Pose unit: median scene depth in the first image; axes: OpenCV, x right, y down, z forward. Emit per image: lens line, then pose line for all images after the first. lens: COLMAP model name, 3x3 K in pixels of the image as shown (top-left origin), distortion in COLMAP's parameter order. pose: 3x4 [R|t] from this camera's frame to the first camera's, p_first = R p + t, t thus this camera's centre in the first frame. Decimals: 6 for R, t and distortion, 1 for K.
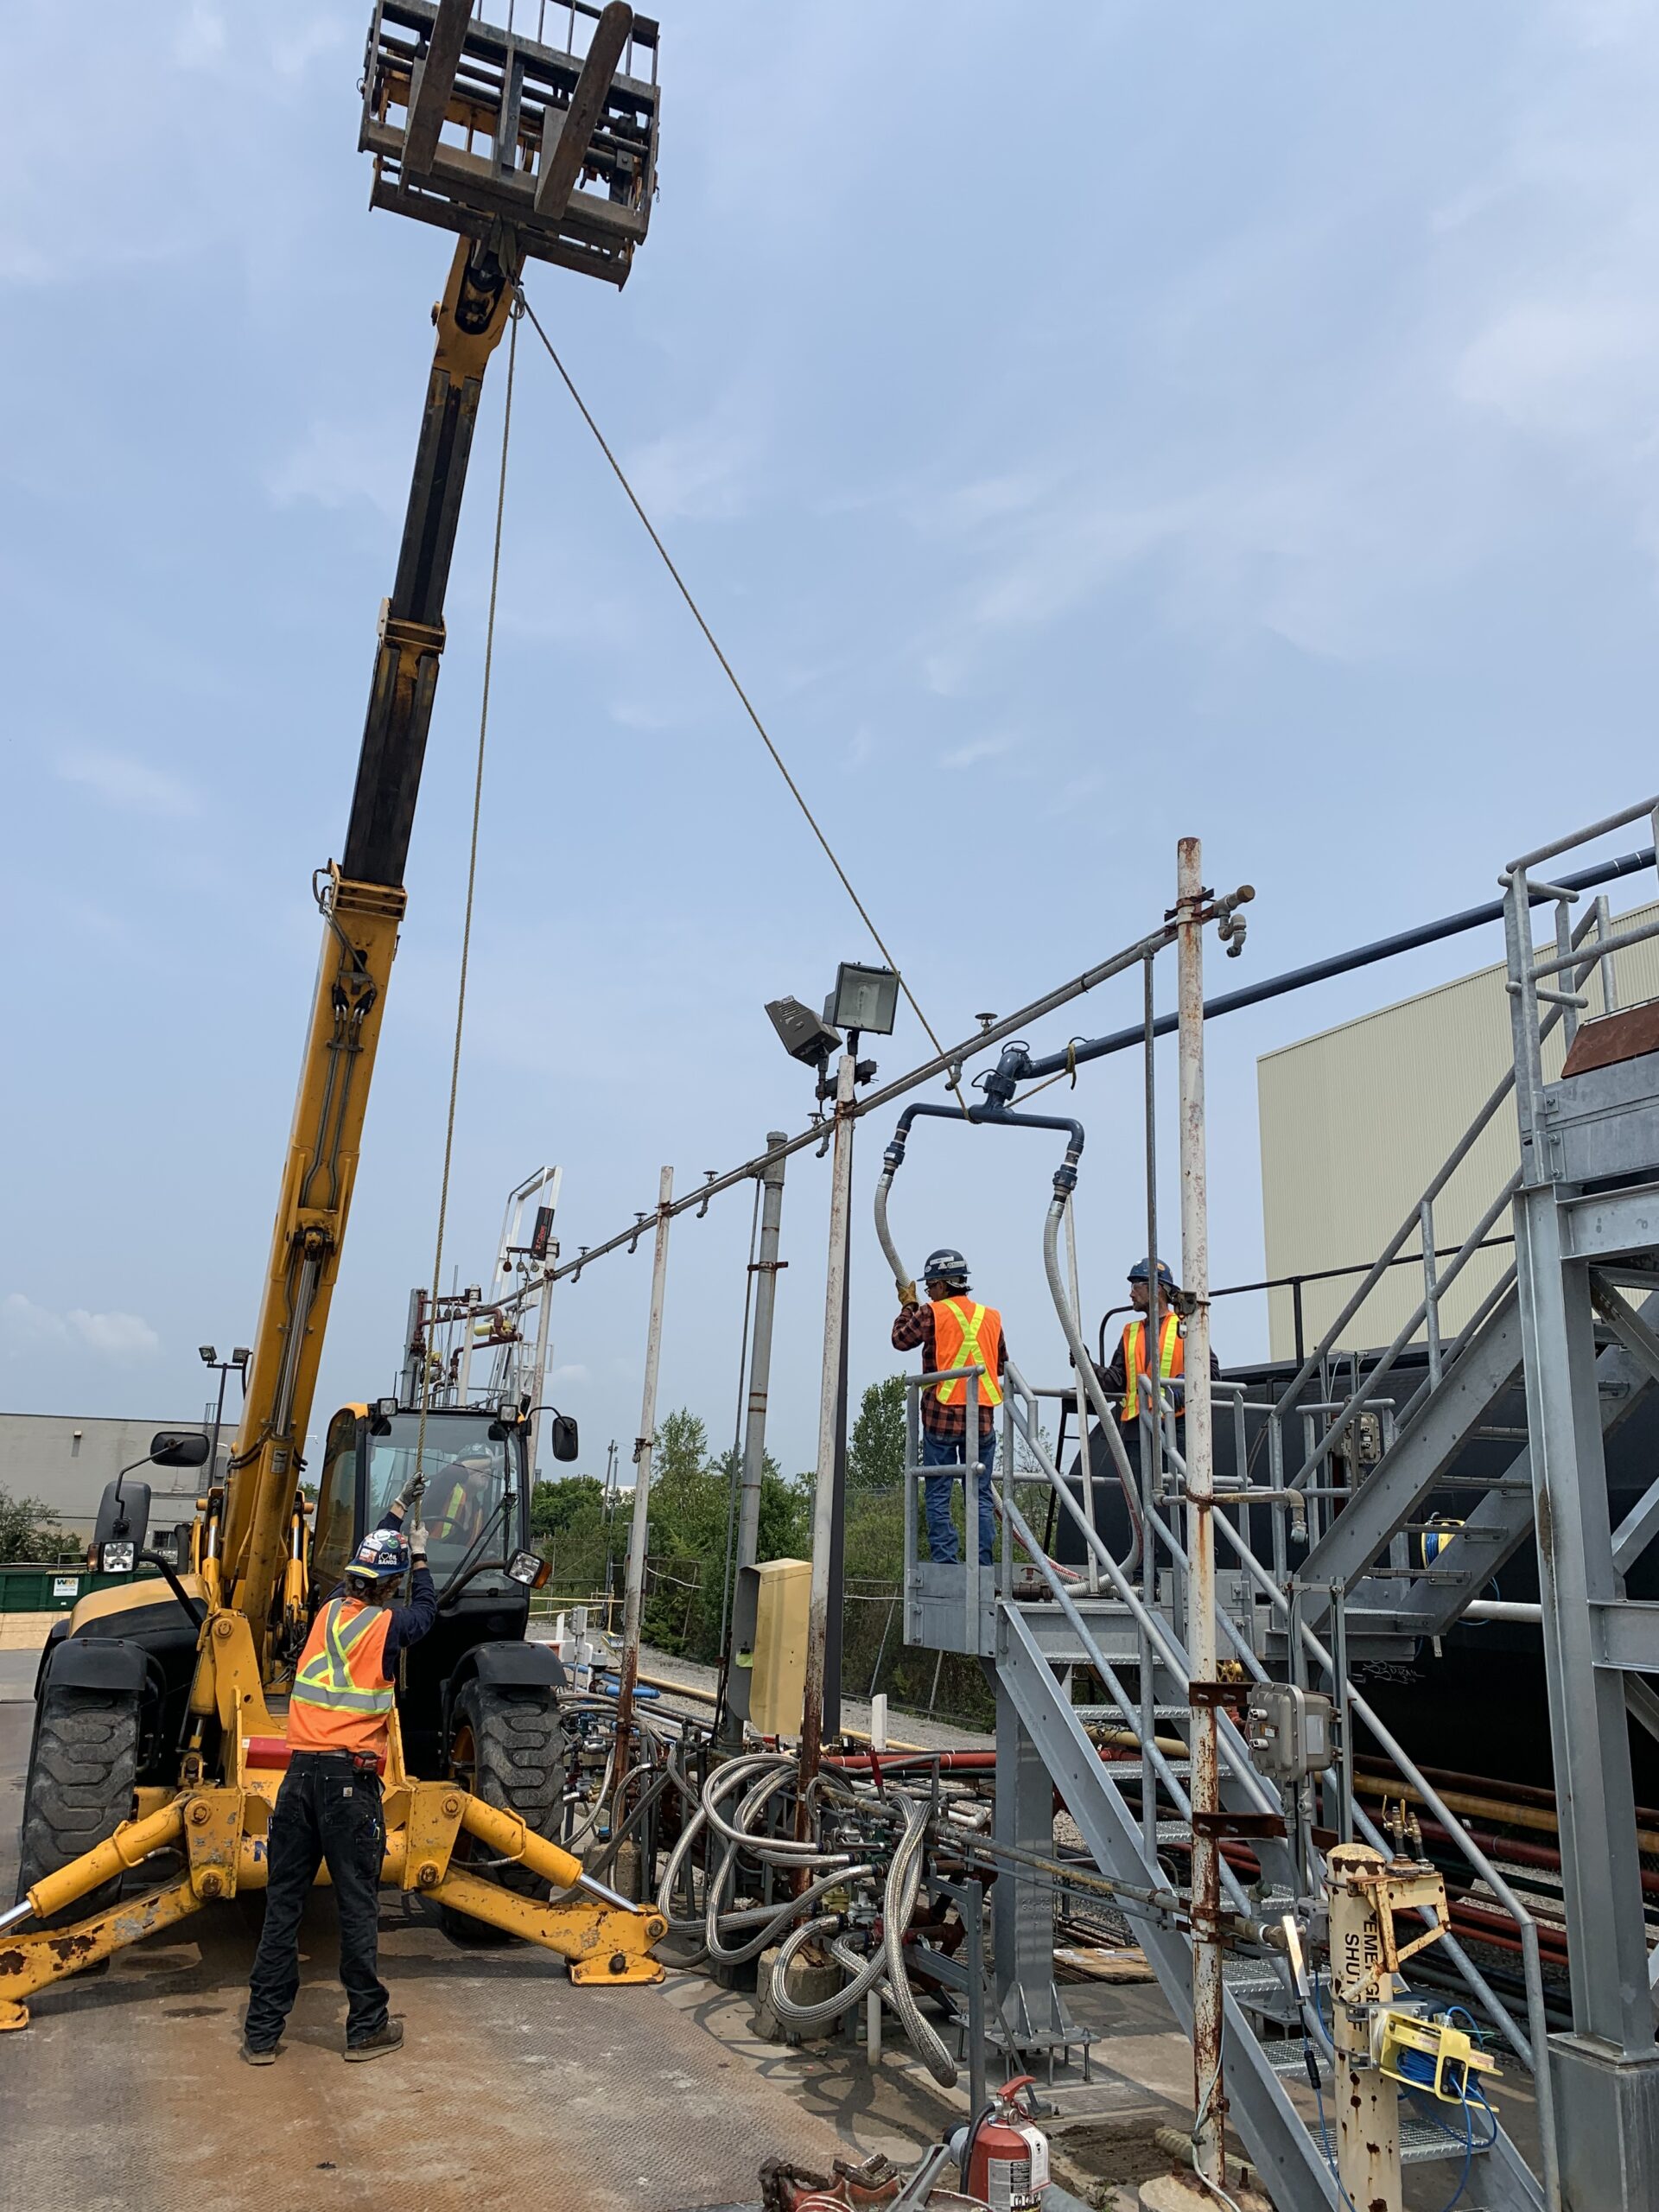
lens RADIAL K [[1685.0, 0, 831.5], [0, 1685.0, 1071.4], [0, 0, 1]] dist [0.068312, -0.071287]
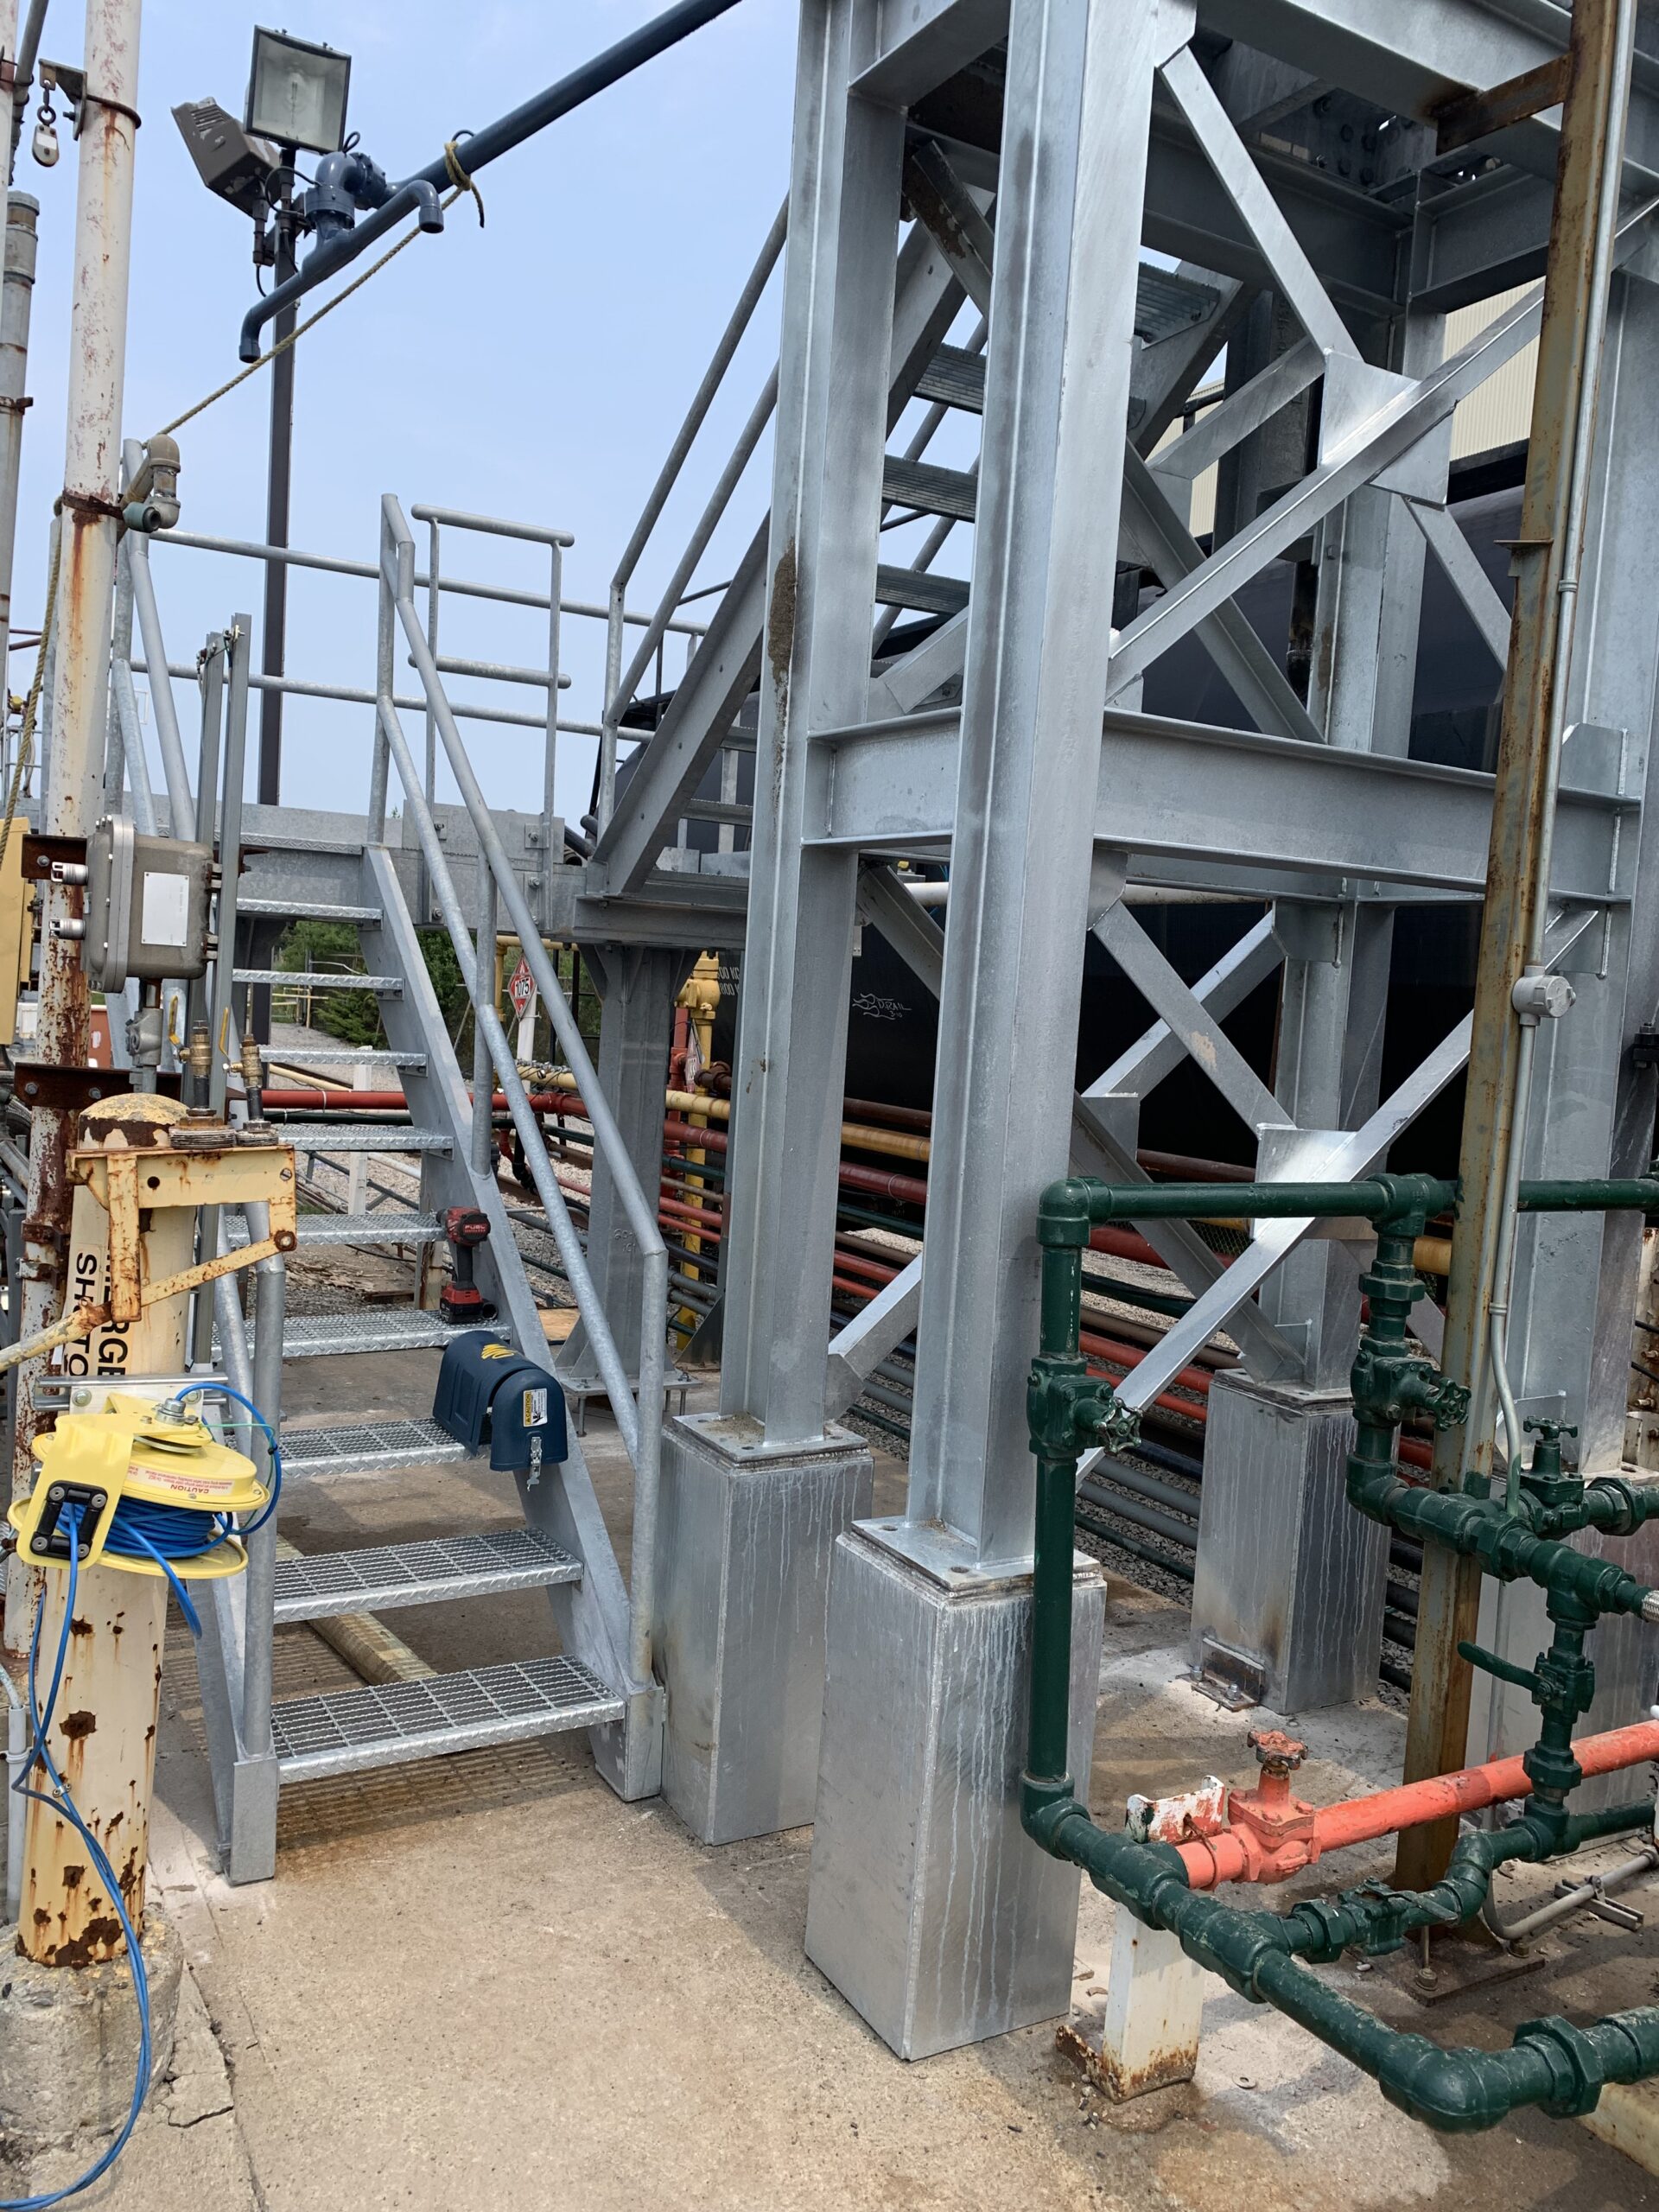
lens RADIAL K [[1685.0, 0, 831.5], [0, 1685.0, 1071.4], [0, 0, 1]] dist [0.068312, -0.071287]
pose [[0.991753, 0.025616, 0.125579, 0.290140], [-0.064683, 0.945925, 0.317872, 0.179998], [-0.110646, -0.323373, 0.939781, 0.335732]]
